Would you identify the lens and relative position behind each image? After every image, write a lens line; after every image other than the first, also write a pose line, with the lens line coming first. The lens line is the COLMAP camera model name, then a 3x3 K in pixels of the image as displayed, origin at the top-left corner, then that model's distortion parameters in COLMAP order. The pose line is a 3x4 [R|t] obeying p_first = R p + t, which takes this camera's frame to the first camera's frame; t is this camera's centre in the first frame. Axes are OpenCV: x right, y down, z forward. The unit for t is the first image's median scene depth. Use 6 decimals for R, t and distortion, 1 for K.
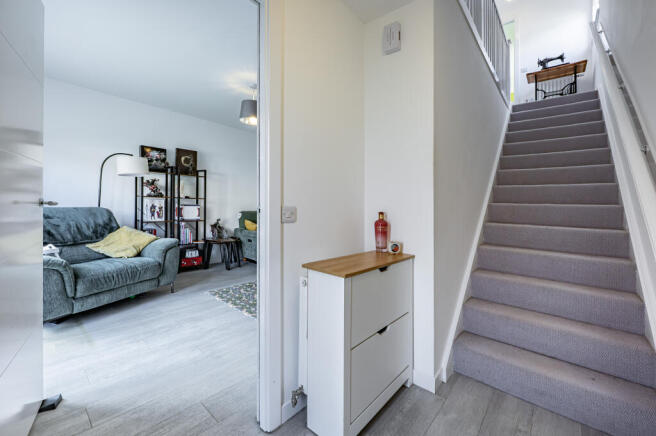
lens RADIAL K [[263.1, 0, 344.0], [0, 263.1, 213.3], [0, 0, 1]] dist [0.000760, 0.000192]
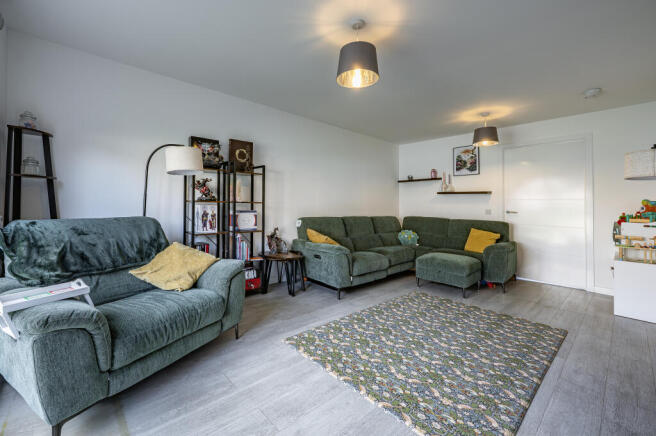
lens RADIAL K [[269.6, 0, 317.6], [0, 269.6, 209.9], [0, 0, 1]] dist [-0.000336, 0.000010]
pose [[0.985521, -0.020069, -0.168364, -0.266816], [0.016038, 0.999552, -0.025273, -0.013211], [0.168796, 0.022207, 0.985401, 0.276843]]
